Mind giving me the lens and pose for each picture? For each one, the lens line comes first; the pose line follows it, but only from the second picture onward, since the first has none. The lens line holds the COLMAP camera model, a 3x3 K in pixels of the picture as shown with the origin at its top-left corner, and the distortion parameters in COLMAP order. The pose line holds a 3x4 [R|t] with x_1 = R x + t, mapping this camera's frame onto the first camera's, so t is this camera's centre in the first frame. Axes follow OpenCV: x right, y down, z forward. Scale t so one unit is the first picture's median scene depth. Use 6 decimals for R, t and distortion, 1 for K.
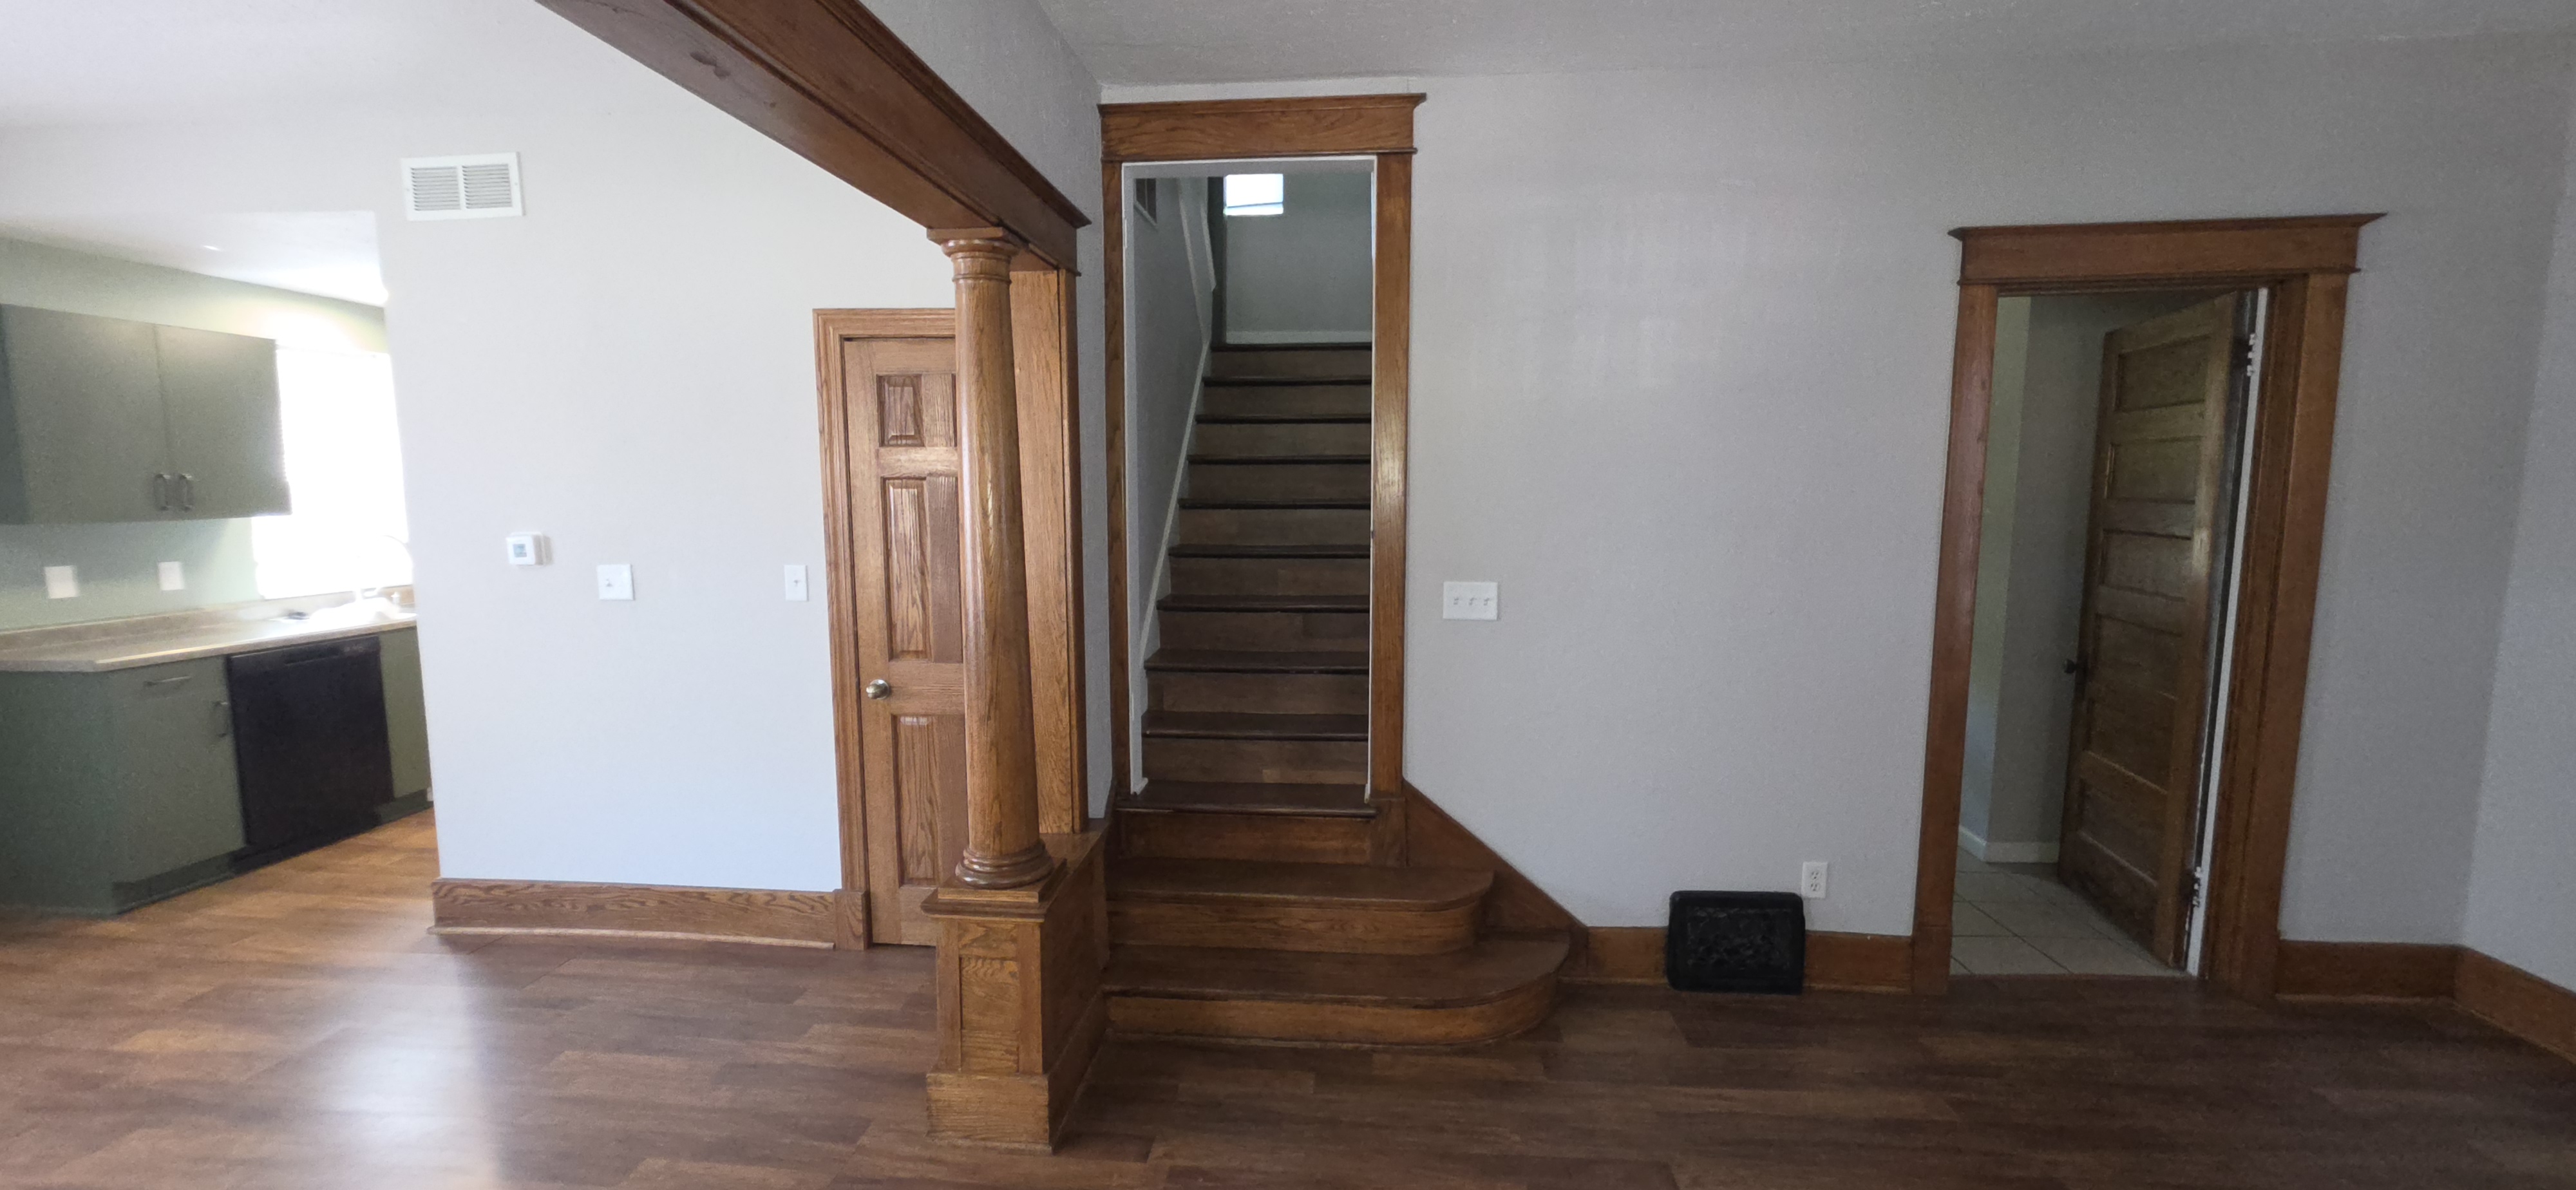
lens RADIAL K [[1038.1, 0, 1276.8], [0, 1038.1, 596.5], [0, 0, 1]] dist [0.003448, -0.000077]
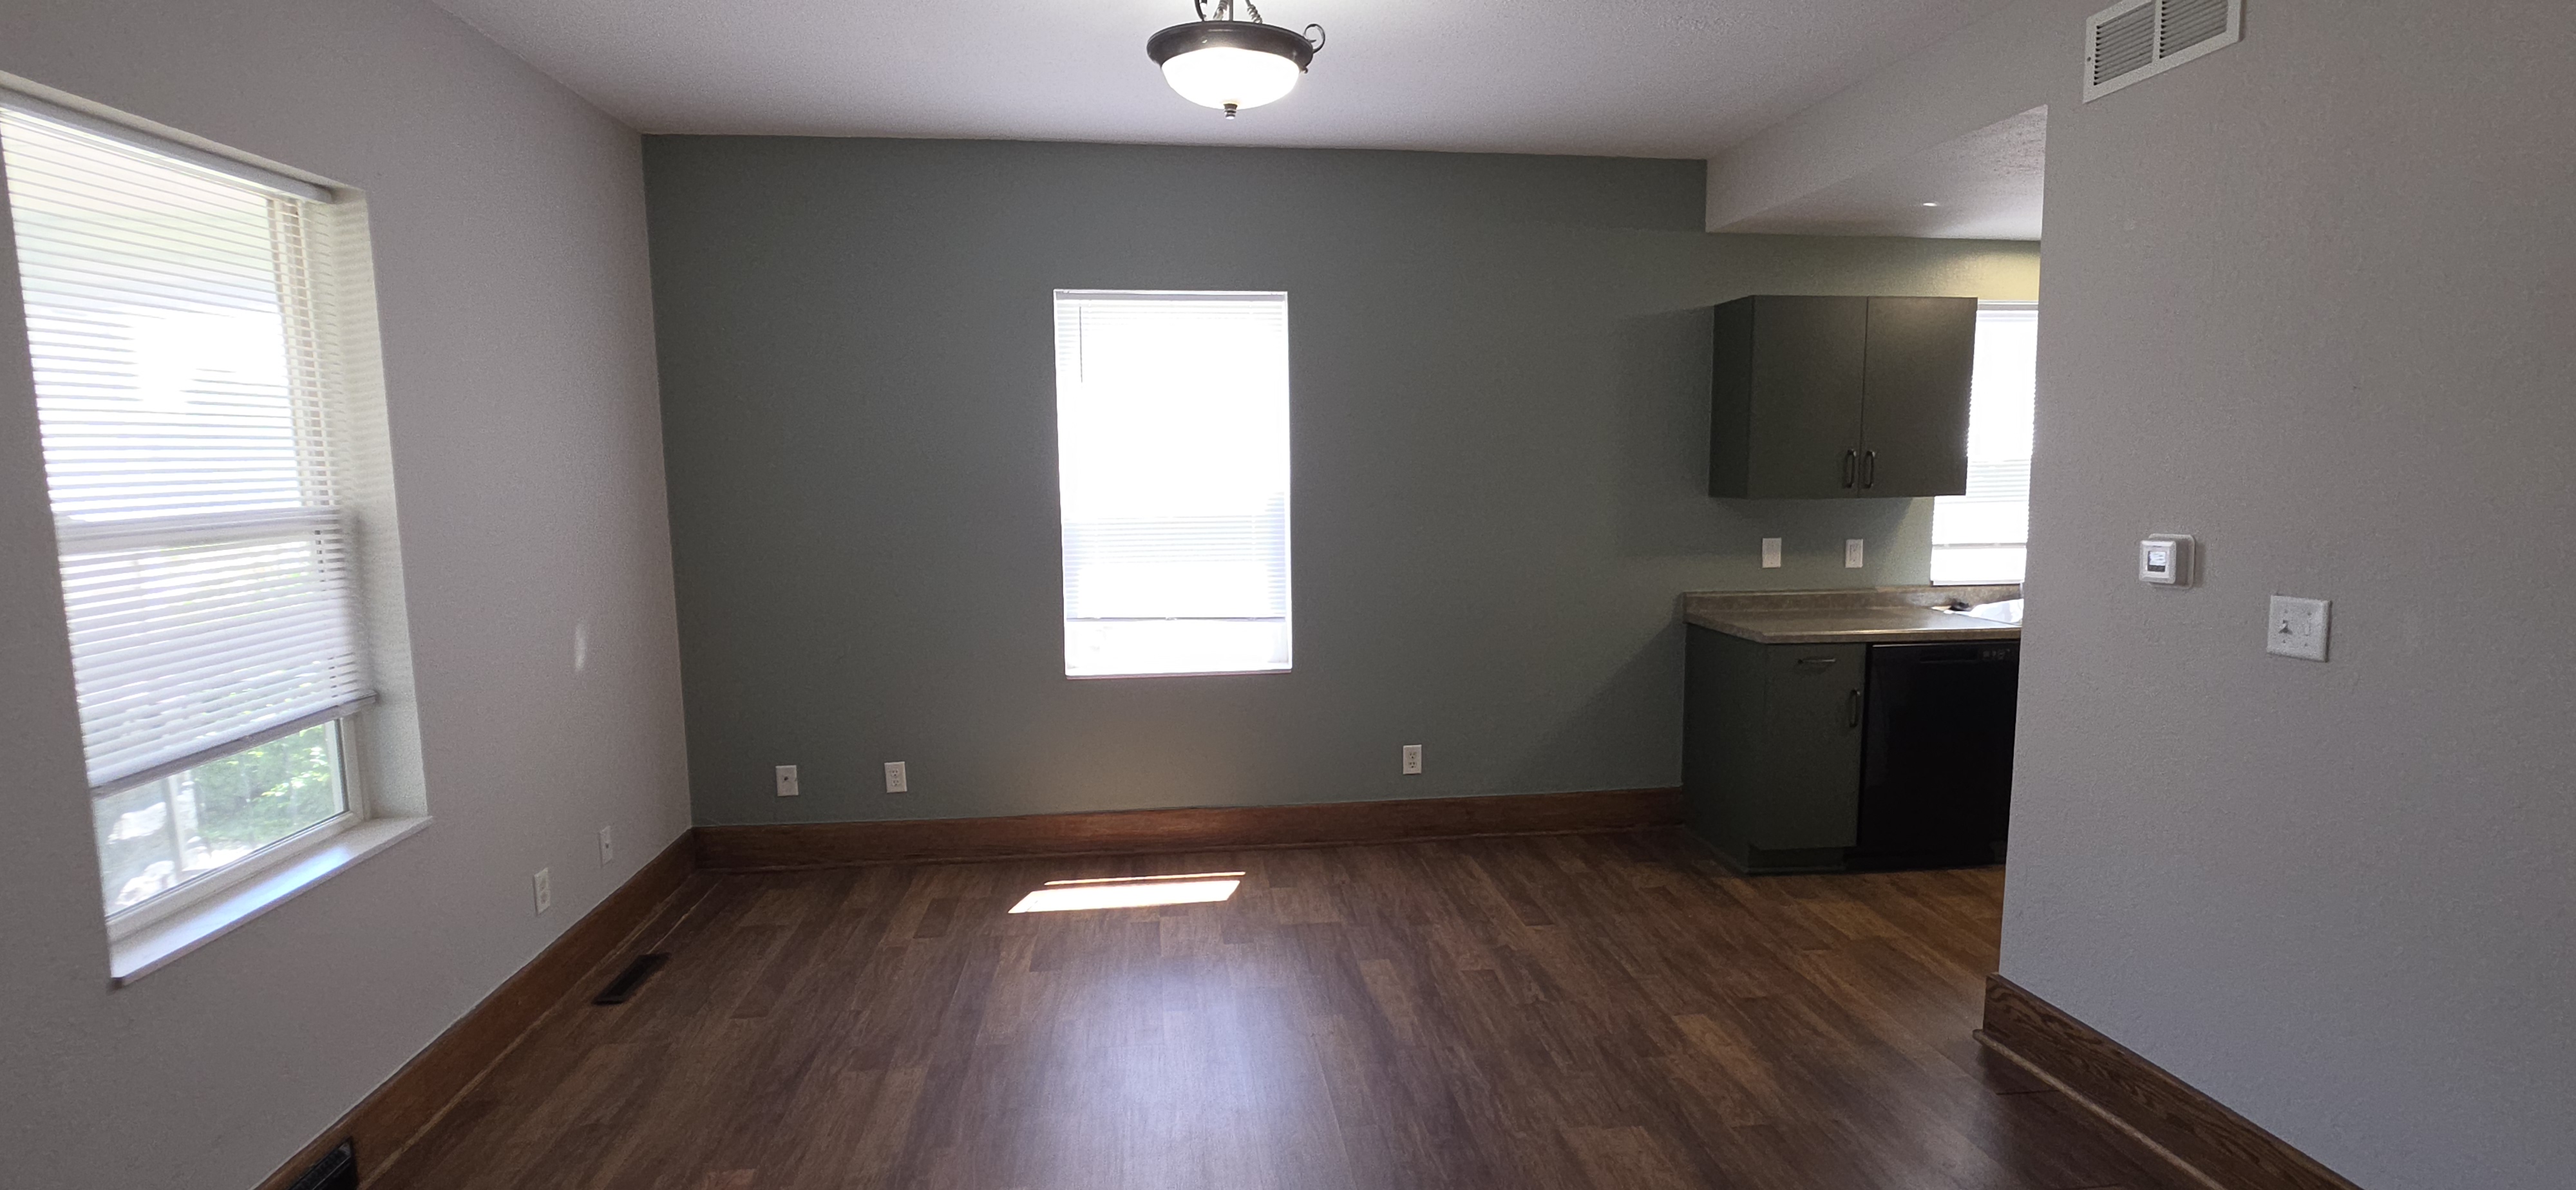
lens RADIAL K [[1178.4, 0, 1279.1], [0, 1178.4, 600.0], [0, 0, 1]] dist [0.003448, 0.000100]
pose [[0.211792, 0.113975, -0.970646, -0.098911], [-0.097680, 0.990672, 0.095013, -0.034990], [0.972421, 0.074689, 0.220950, 0.267890]]
